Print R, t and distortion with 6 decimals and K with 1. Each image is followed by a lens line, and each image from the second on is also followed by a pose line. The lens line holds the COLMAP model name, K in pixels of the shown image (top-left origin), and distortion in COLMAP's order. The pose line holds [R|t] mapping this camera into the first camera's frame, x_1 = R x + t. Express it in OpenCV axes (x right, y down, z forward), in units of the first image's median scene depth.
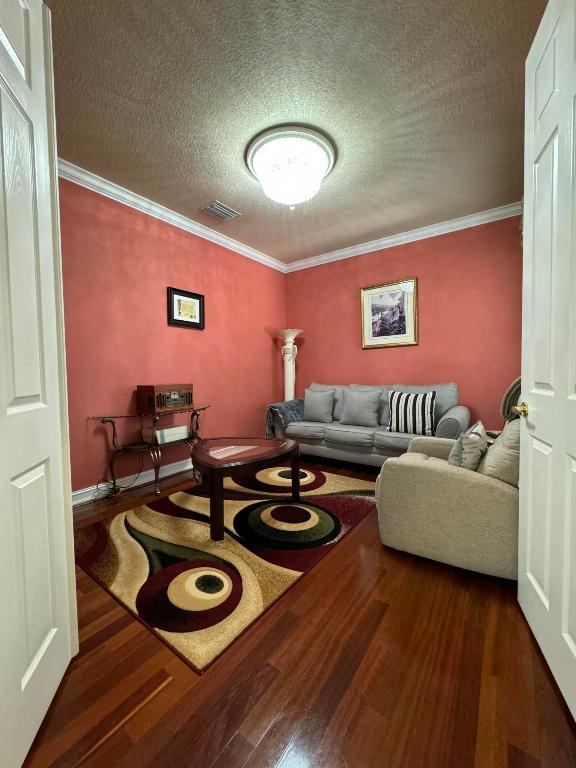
lens RADIAL K [[306.7, 0, 288.0], [0, 306.7, 384.0], [0, 0, 1]] dist [0.008063, 0.000256]
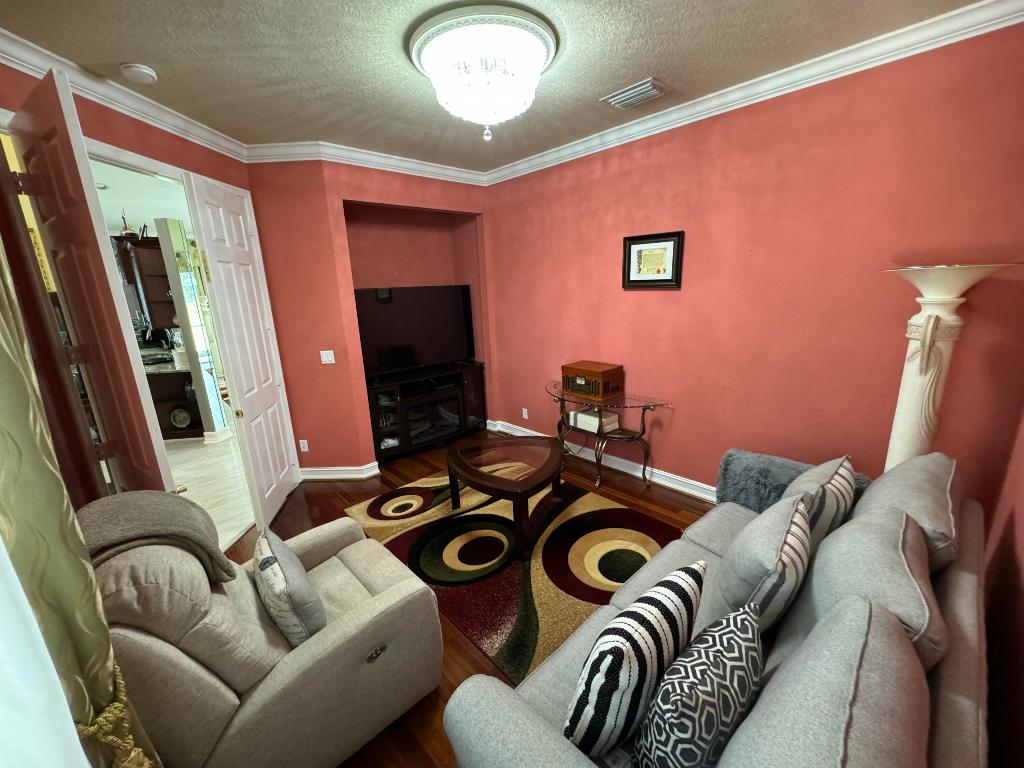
lens RADIAL K [[408.9, 0, 512.0], [0, 408.9, 384.0], [0, 0, 1]] dist [0.008063, 0.000256]
pose [[-0.180261, 0.260214, -0.948575, 0.736985], [0.003627, 0.964542, 0.263905, -0.248933], [0.983612, 0.044131, -0.174813, 0.969768]]
